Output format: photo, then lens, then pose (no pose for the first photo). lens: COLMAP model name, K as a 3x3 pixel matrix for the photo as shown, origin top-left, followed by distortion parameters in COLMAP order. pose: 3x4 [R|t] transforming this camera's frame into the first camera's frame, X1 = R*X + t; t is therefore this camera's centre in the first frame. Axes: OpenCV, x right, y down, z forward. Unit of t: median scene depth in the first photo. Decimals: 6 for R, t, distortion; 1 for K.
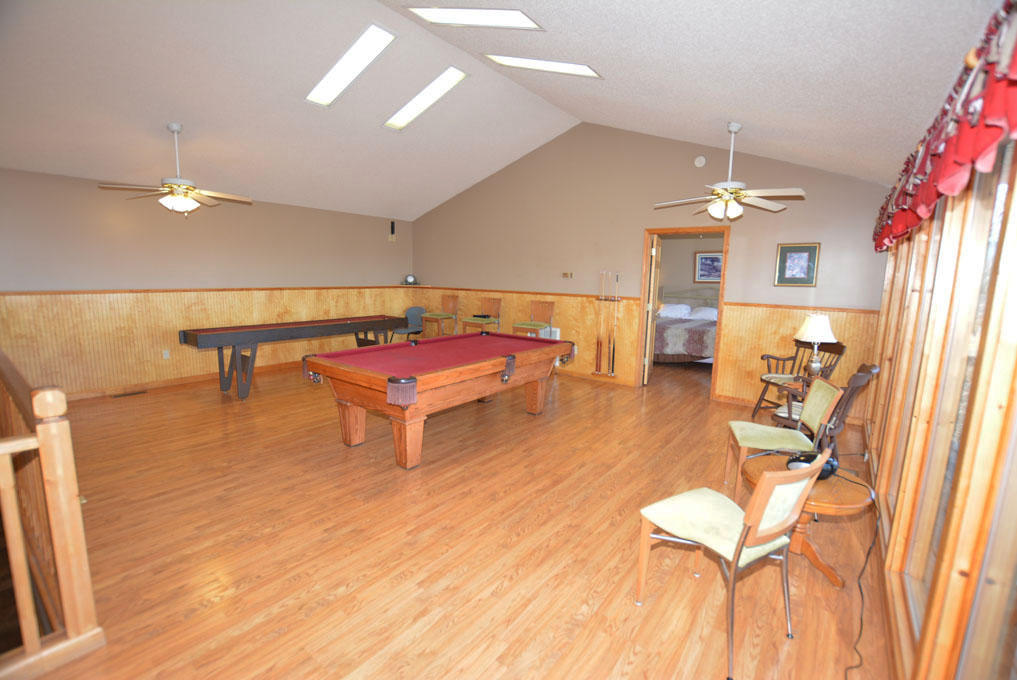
lens RADIAL K [[449.1, 0, 506.7], [0, 449.1, 341.8], [0, 0, 1]] dist [-0.031624, 0.004049]
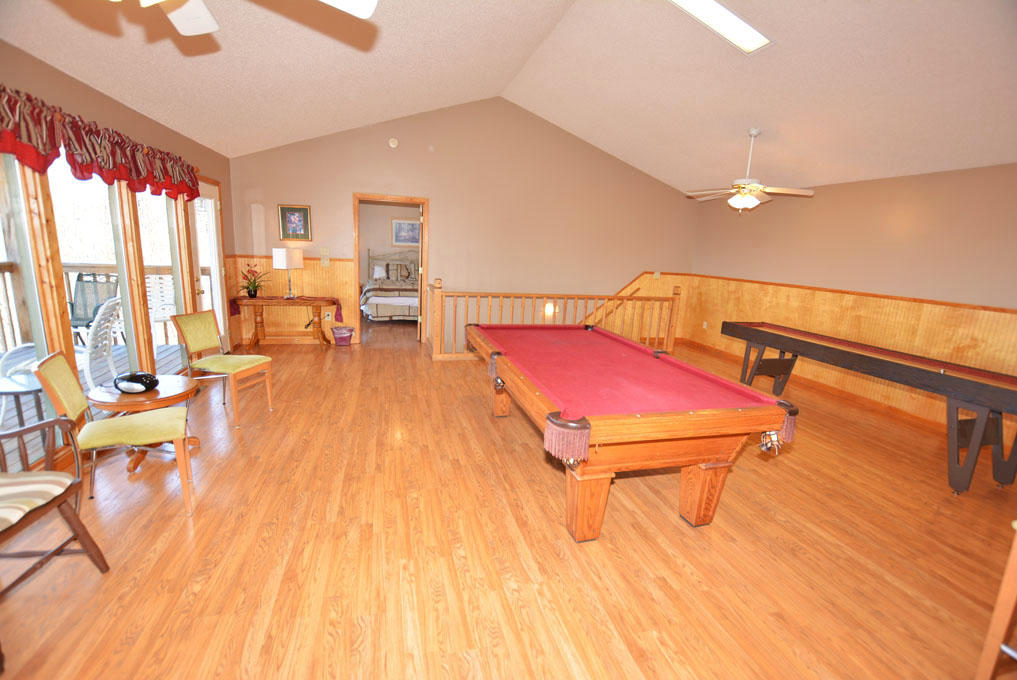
lens RADIAL K [[449.1, 0, 508.3], [0, 449.1, 341.8], [0, 0, 1]] dist [-0.031624, 0.004049]
pose [[-0.612175, 0.110305, -0.782991, 0.655070], [-0.181962, 0.943995, 0.275252, -0.224673], [0.769501, 0.310977, -0.557819, 1.591948]]
